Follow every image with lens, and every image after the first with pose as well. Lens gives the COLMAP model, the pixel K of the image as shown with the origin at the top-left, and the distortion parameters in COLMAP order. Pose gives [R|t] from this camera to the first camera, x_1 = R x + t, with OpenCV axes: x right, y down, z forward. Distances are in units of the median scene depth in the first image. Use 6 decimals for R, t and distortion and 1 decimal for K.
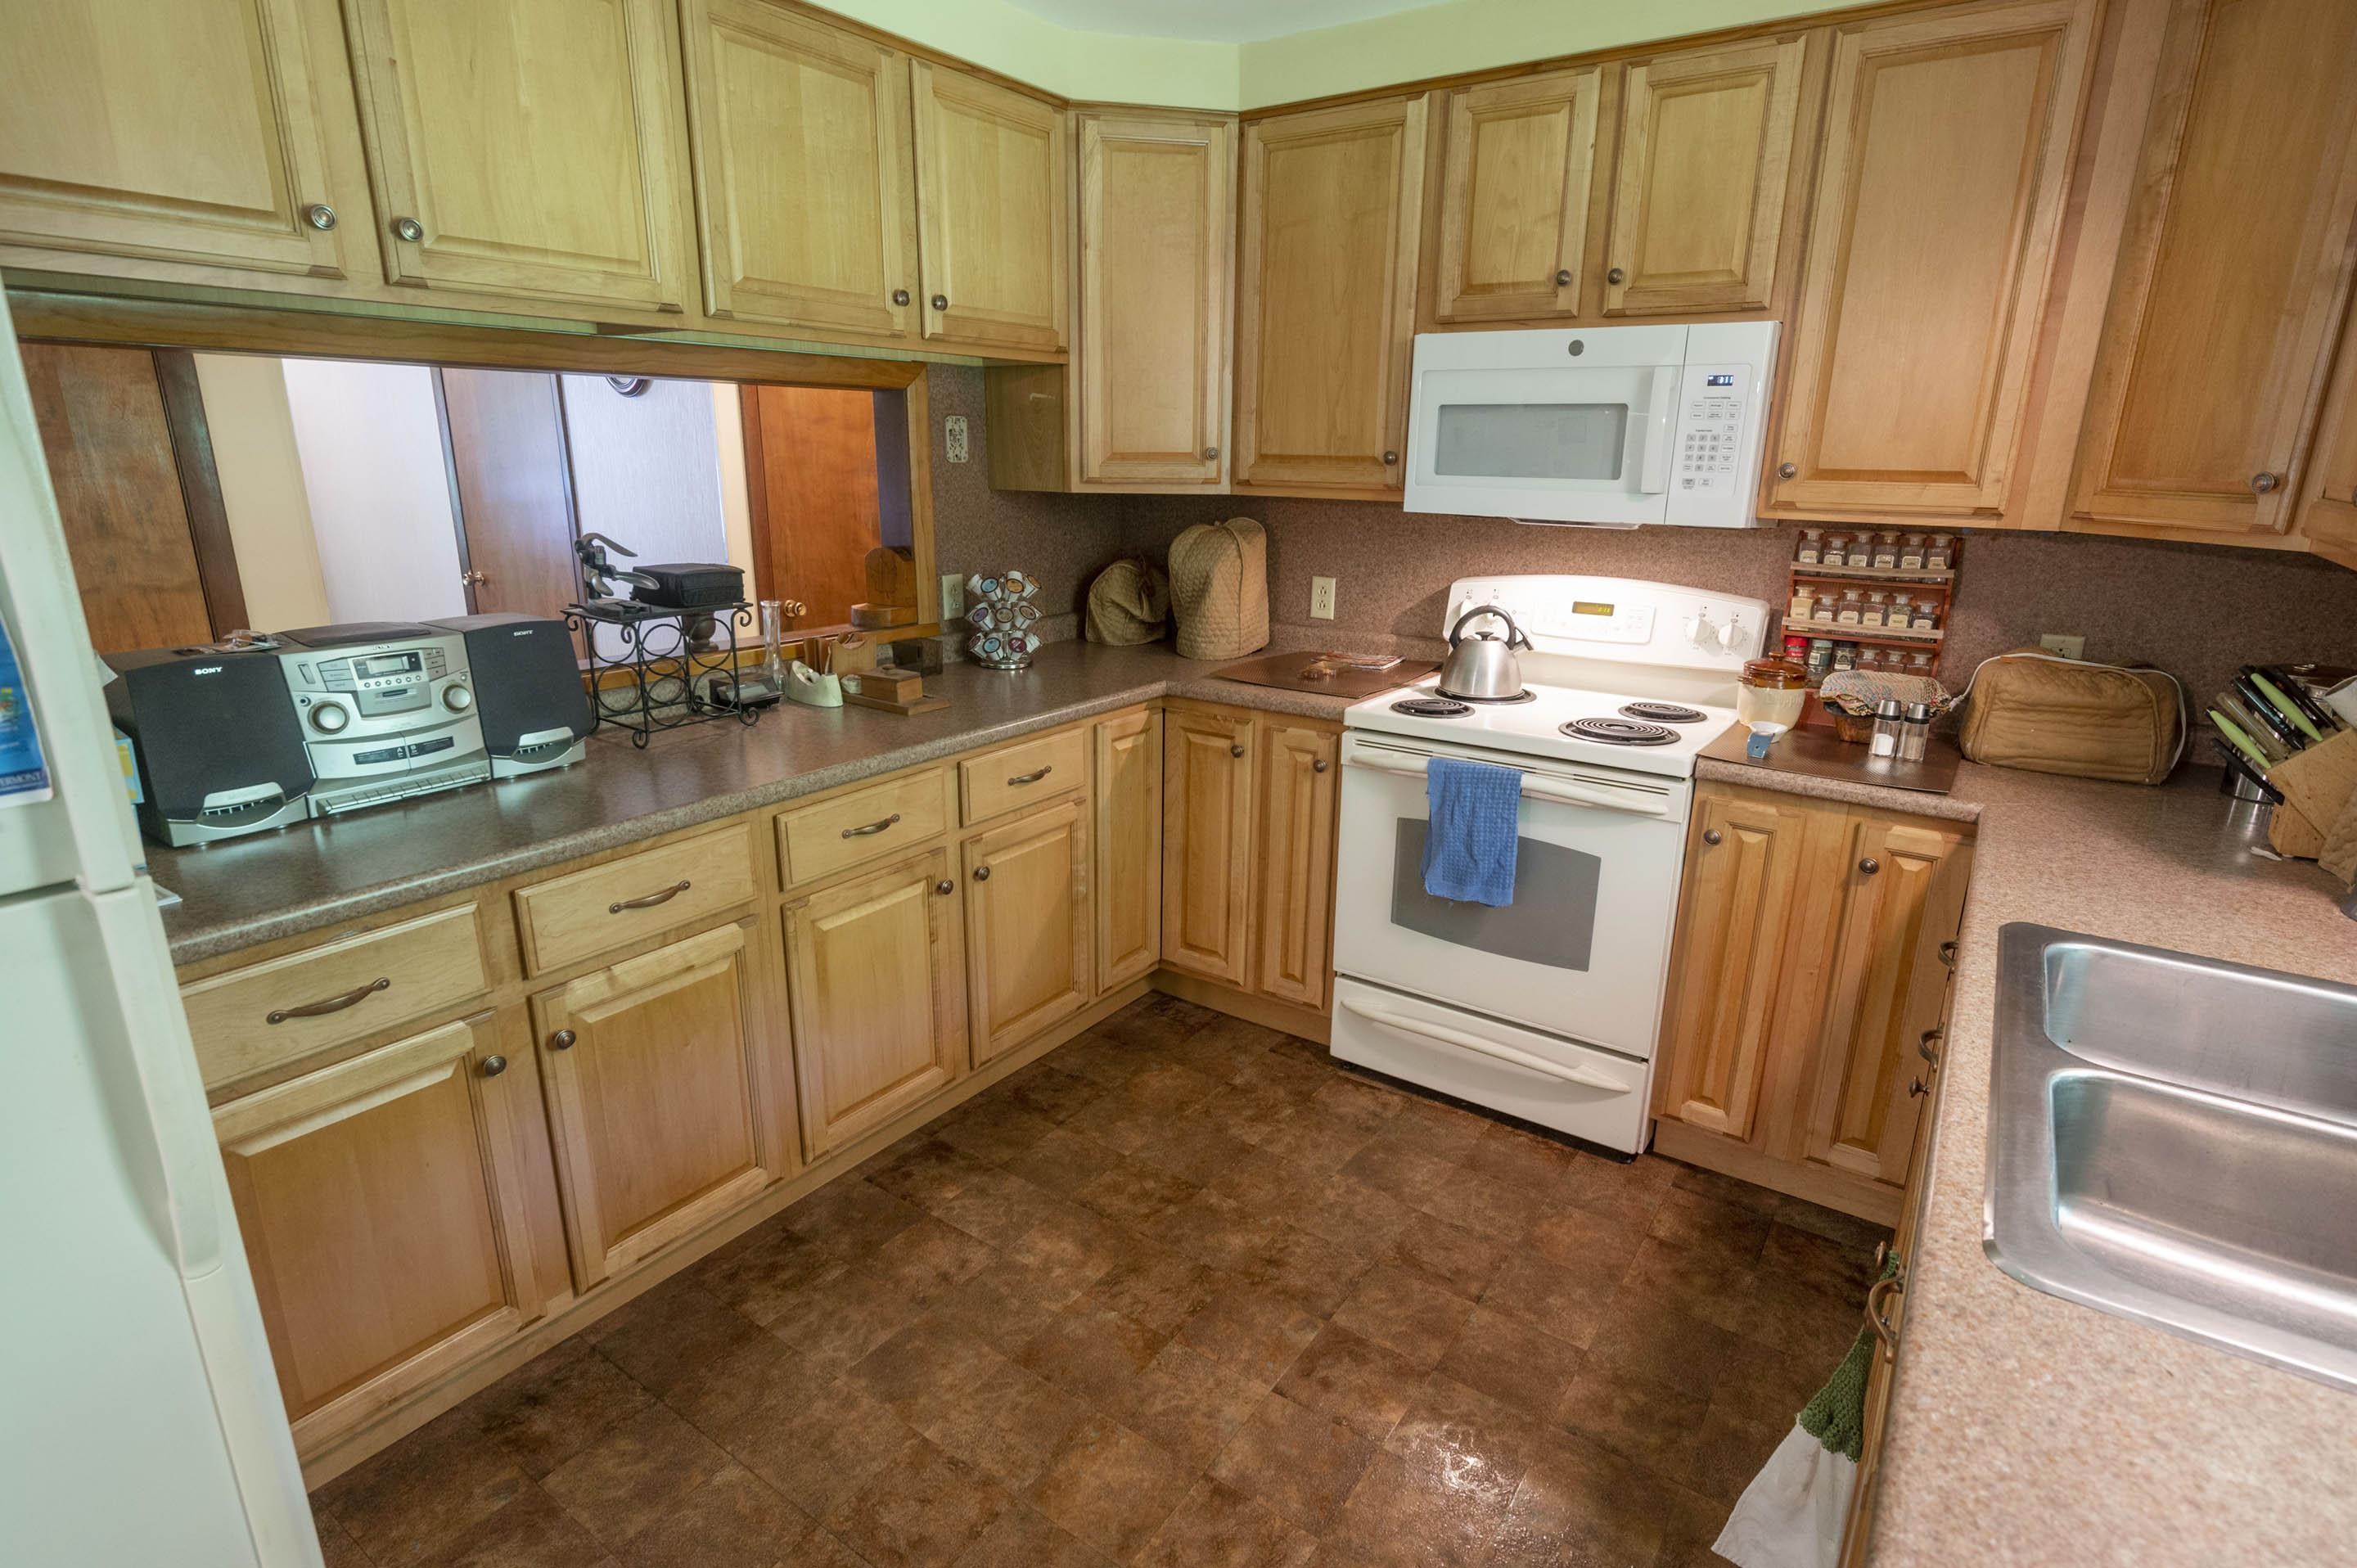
lens RADIAL K [[1185.2, 0, 1179.0], [0, 1185.2, 787.4], [0, 0, 1]] dist [-0.008704, 0.003923]
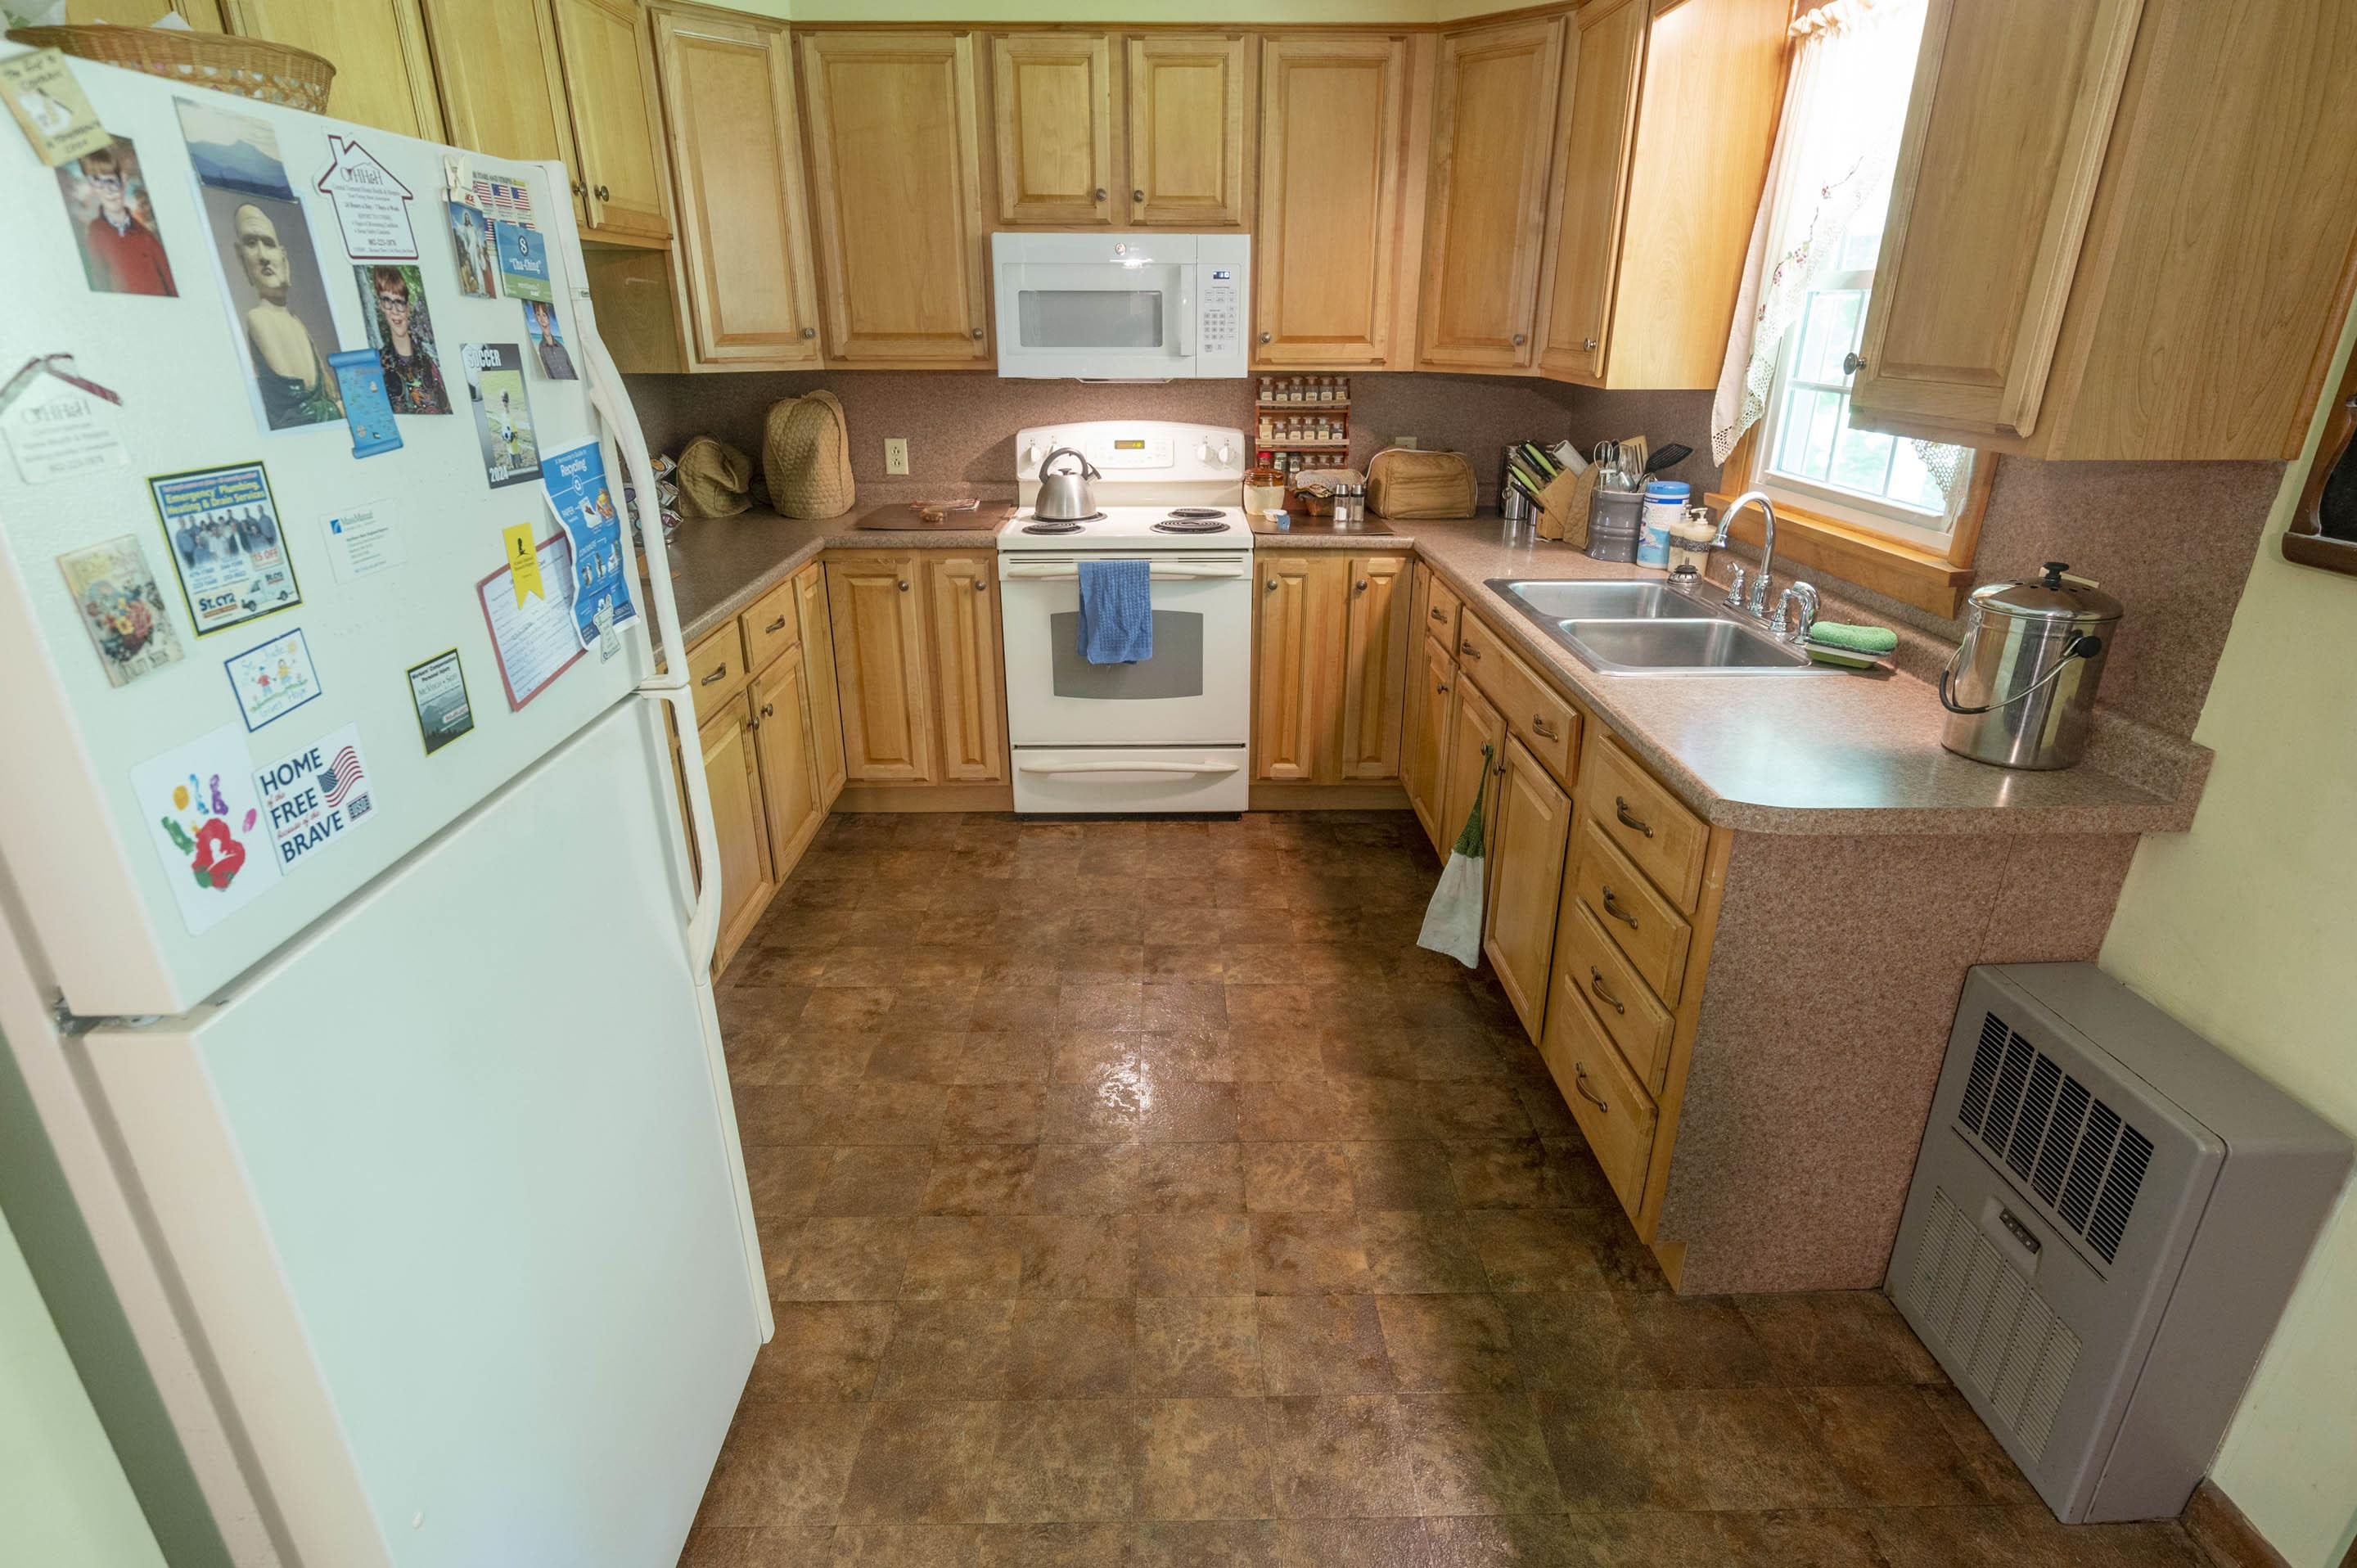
lens RADIAL K [[1185.2, 0, 1181.0], [0, 1185.2, 786.4], [0, 0, 1]] dist [-0.008704, 0.003923]
pose [[0.809442, -0.227834, 0.541198, -0.483652], [0.171223, 0.973185, 0.153603, 0.036253], [-0.561682, -0.031667, 0.826747, -0.191155]]
